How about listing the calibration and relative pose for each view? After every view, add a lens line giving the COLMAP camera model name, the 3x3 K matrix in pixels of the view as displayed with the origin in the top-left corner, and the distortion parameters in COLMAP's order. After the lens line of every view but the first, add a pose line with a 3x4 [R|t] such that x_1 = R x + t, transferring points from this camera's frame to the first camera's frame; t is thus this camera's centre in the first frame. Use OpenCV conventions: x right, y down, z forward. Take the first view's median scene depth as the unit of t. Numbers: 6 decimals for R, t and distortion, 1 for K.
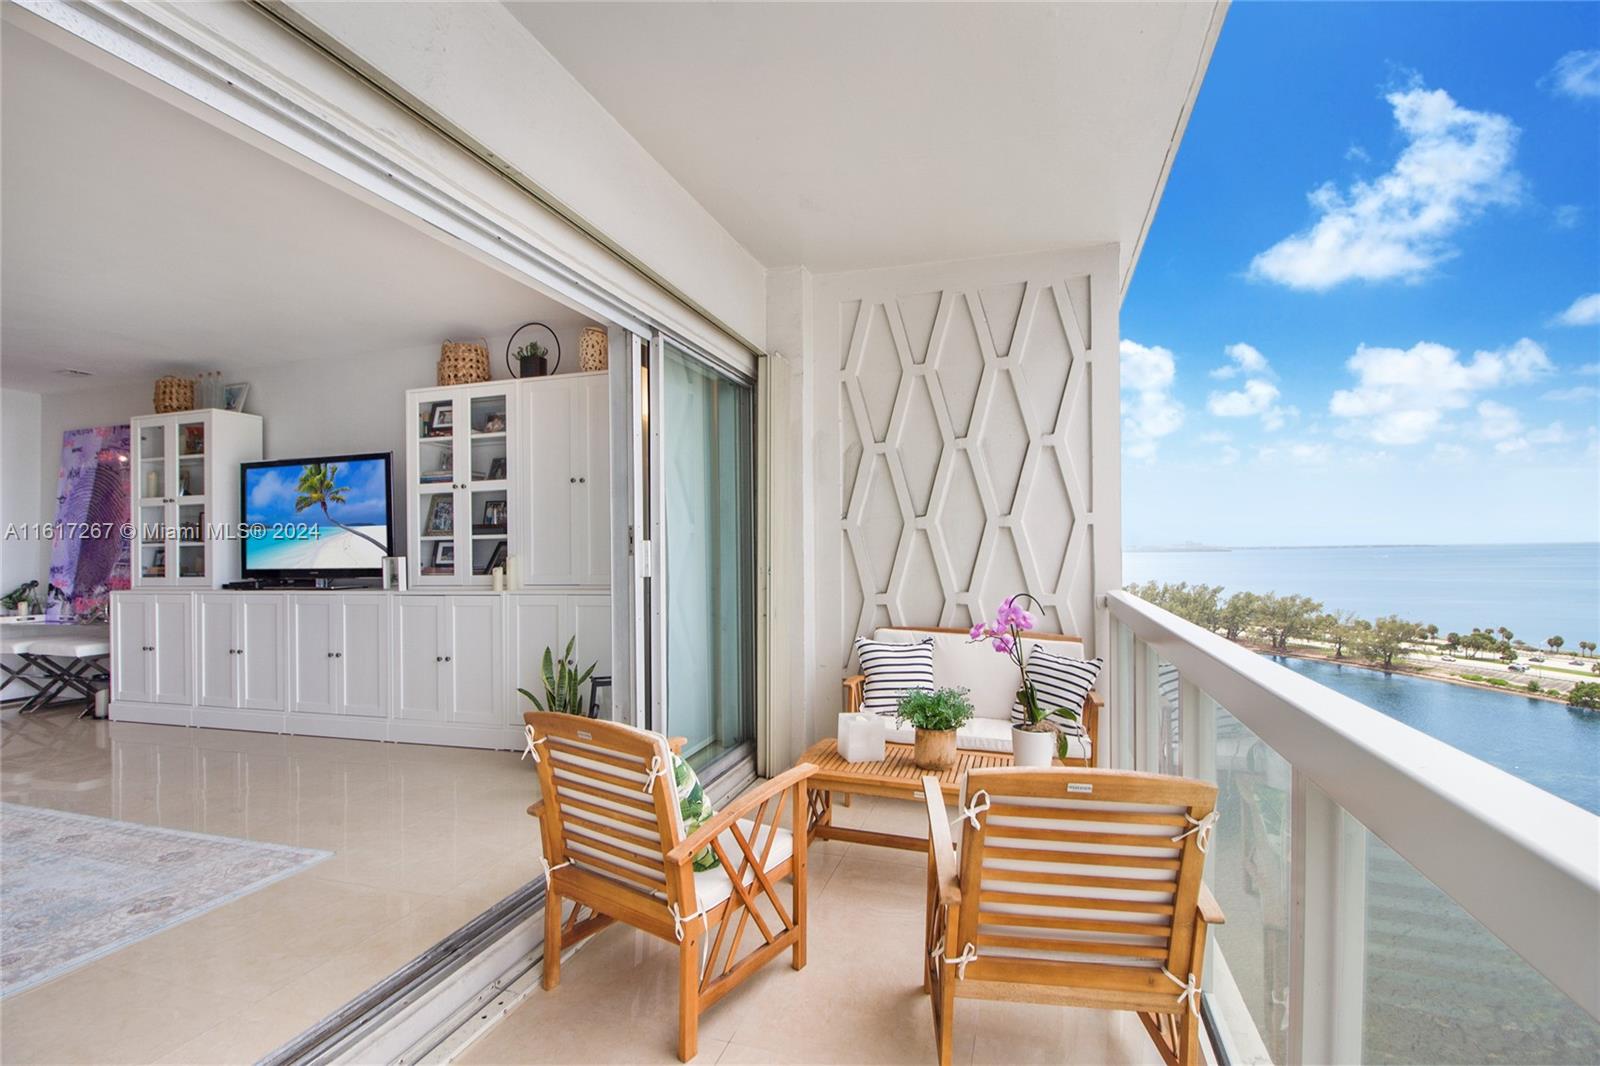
lens RADIAL K [[759.9, 0, 803.1], [0, 759.9, 548.7], [0, 0, 1]] dist [0.000135, -0.011586]
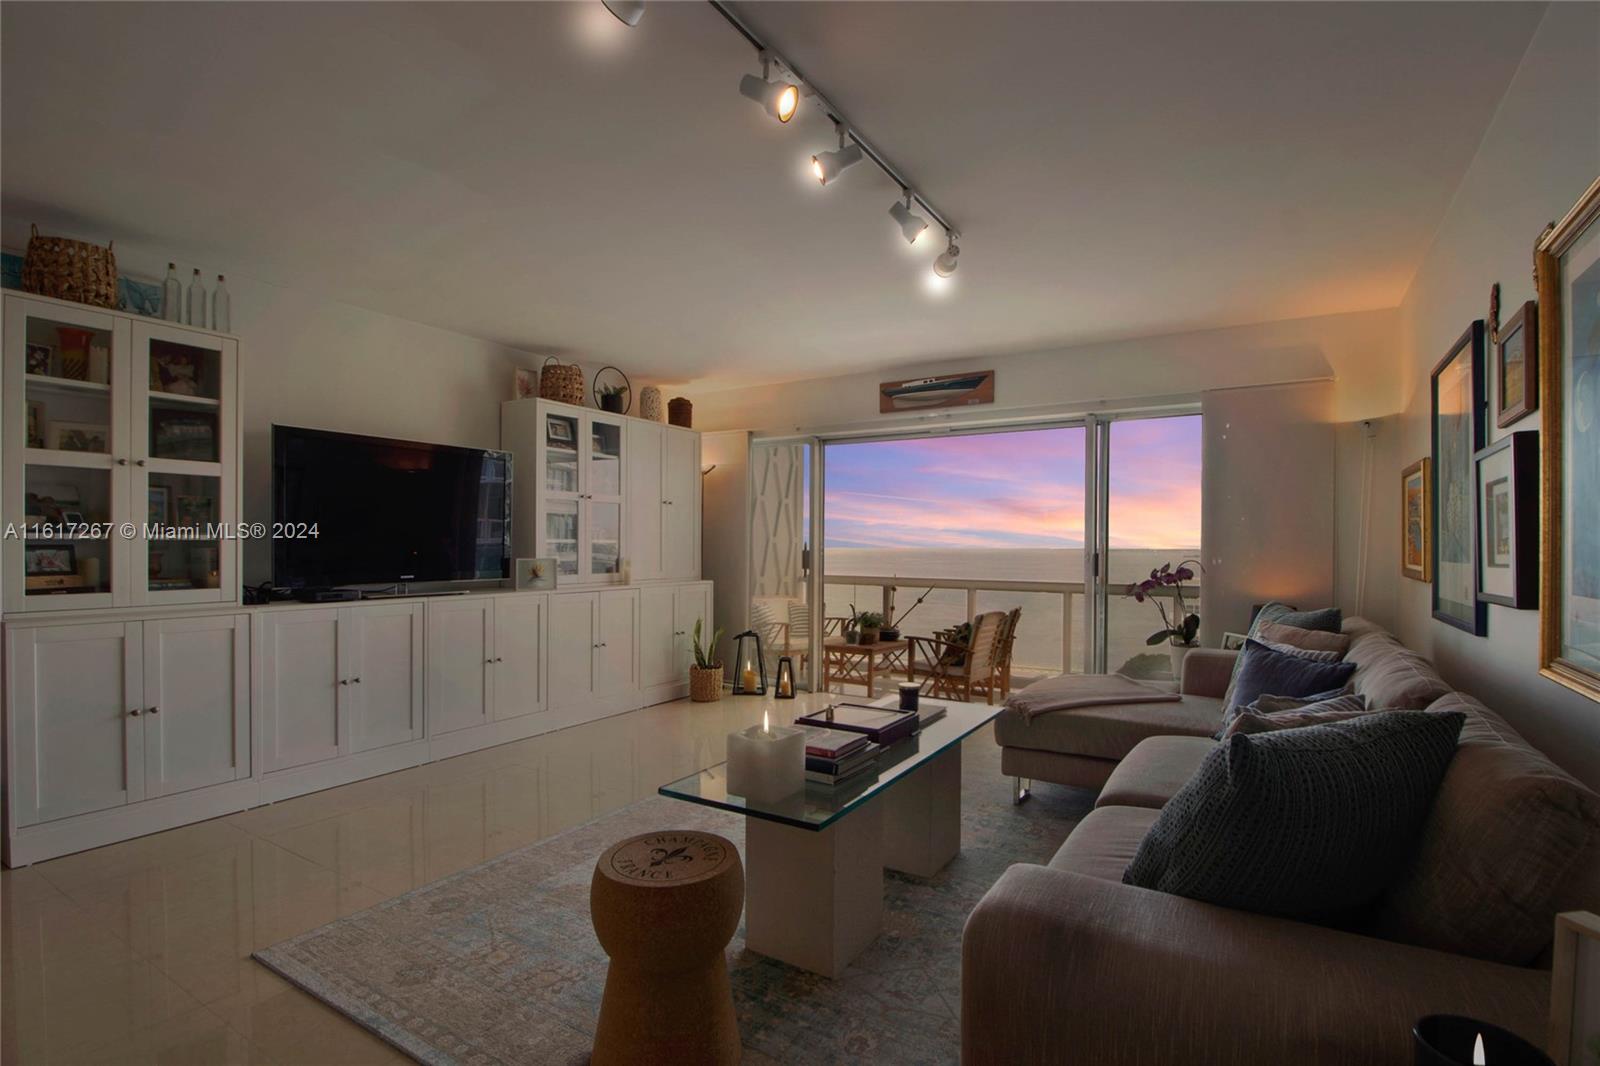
lens RADIAL K [[759.9, 0, 803.1], [0, 759.9, 548.7], [0, 0, 1]] dist [0.000135, -0.011586]
pose [[0.284240, 0.018905, 0.958567, -1.257312], [0.011761, 0.999662, -0.023203, 0.024855], [-0.958681, 0.017869, 0.283921, 0.315002]]
